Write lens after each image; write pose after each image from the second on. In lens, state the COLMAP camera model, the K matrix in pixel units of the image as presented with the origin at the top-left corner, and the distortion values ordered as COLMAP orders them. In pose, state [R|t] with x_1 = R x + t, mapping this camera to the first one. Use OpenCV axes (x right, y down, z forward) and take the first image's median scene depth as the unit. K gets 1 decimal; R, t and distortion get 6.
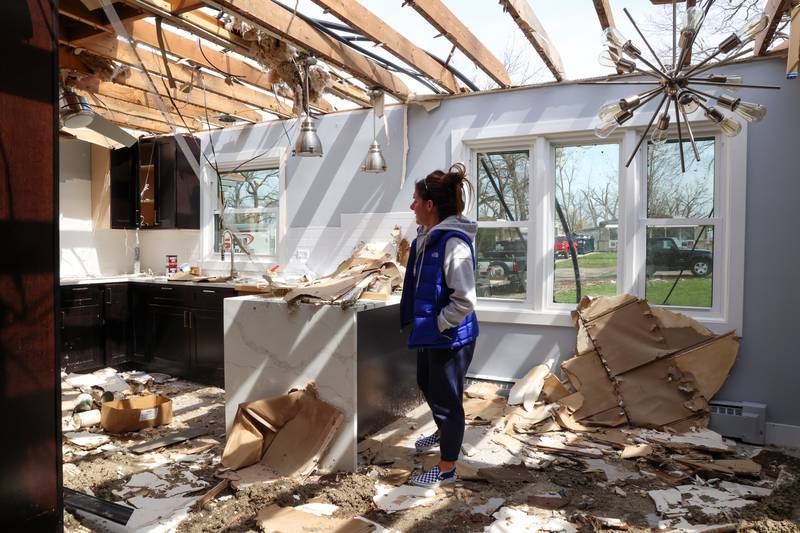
lens RADIAL K [[554.3, 0, 400.8], [0, 554.3, 266.8], [0, 0, 1]] dist [-0.069181, 0.013428]
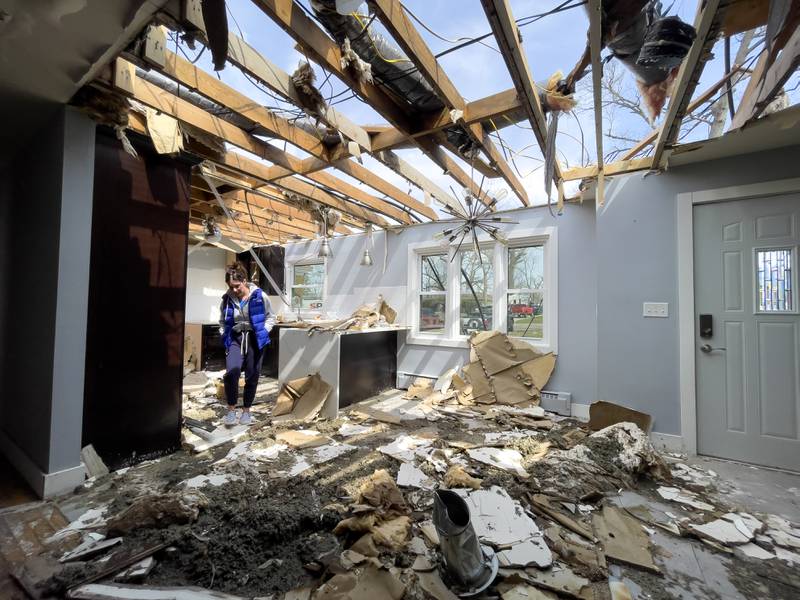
lens RADIAL K [[328.9, 0, 399.7], [0, 328.9, 298.7], [0, 0, 1]] dist [0.002186, -0.000129]
pose [[0.997168, 0.006469, -0.074930, 0.182472], [-0.011597, 0.997604, -0.068207, 0.023519], [0.074310, 0.068883, 0.994853, -0.139311]]
